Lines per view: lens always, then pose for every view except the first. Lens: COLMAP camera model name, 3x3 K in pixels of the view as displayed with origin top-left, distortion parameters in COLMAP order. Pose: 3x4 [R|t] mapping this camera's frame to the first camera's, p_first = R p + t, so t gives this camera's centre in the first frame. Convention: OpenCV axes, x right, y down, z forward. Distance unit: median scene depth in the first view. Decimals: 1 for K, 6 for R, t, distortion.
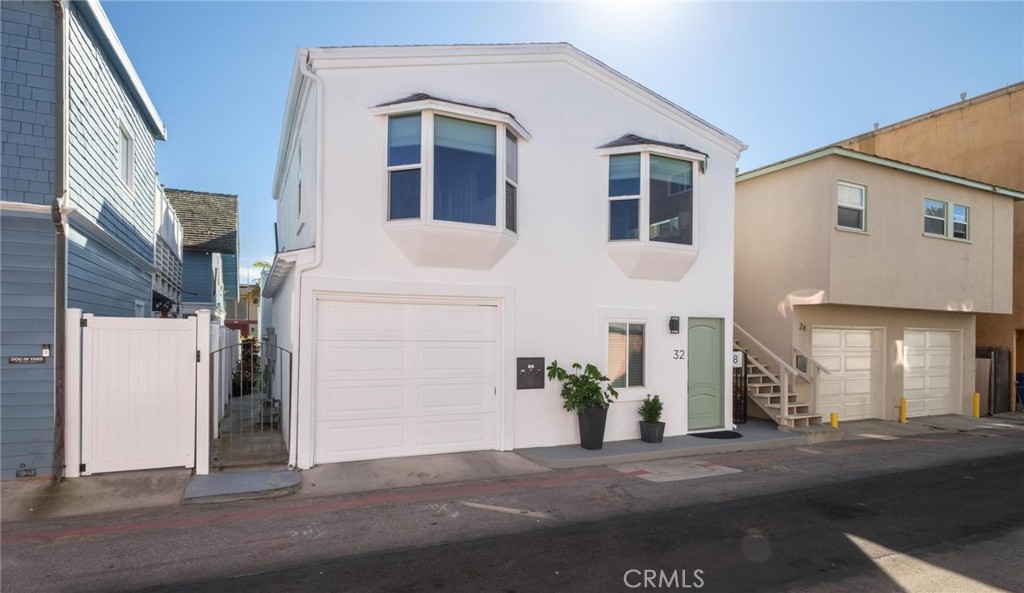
lens RADIAL K [[557.0, 0, 532.5], [0, 557.0, 333.1], [0, 0, 1]] dist [0.001785, 0.002631]
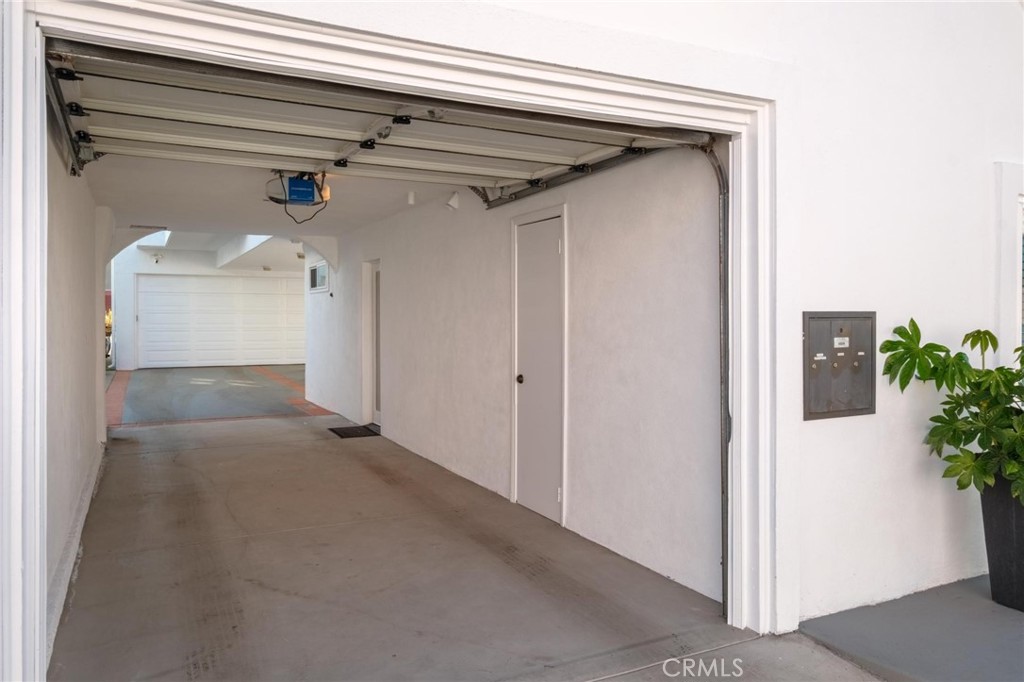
lens RADIAL K [[758.0, 0, 542.6], [0, 758.0, 317.7], [0, 0, 1]] dist [-0.004186, 0.002632]
pose [[0.999649, -0.010085, 0.024492, -0.170862], [0.009858, 0.999908, 0.009353, 0.040892], [-0.024584, -0.009108, 0.999656, 0.589961]]
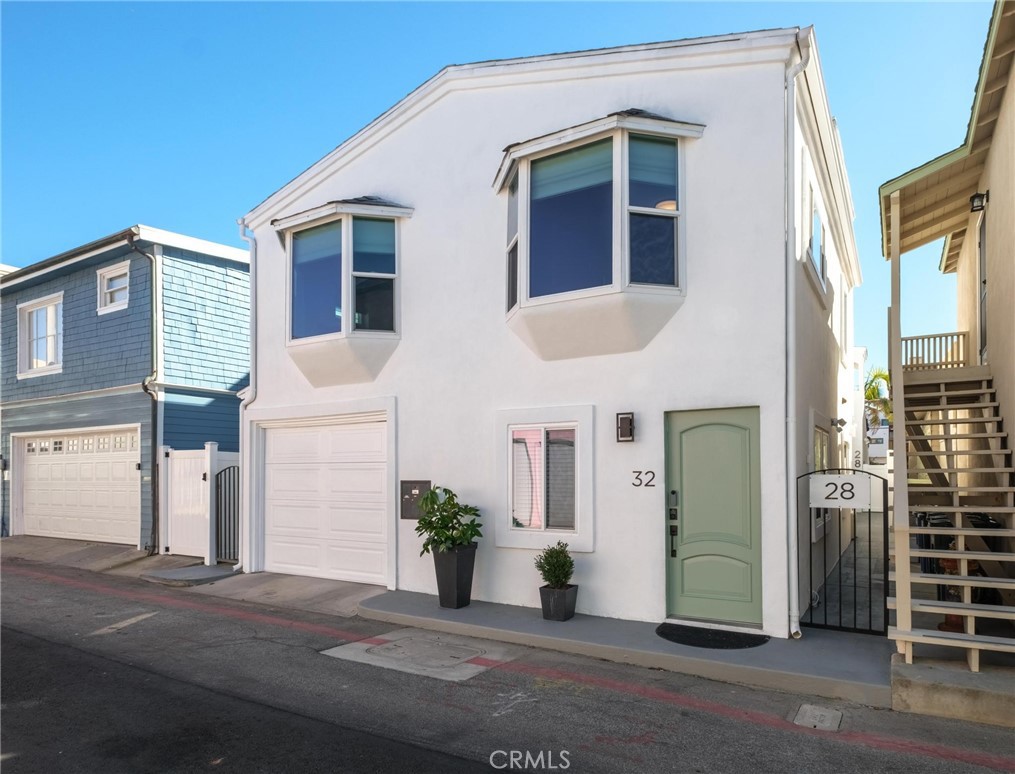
lens RADIAL K [[619.6, 0, 553.1], [0, 619.6, 476.6], [0, 0, 1]] dist [0.005942, -0.003011]
pose [[0.552768, -0.010720, -0.833266, 0.846420], [0.012181, 0.999914, -0.004784, 0.044063], [0.833246, -0.007505, 0.552851, 0.661715]]
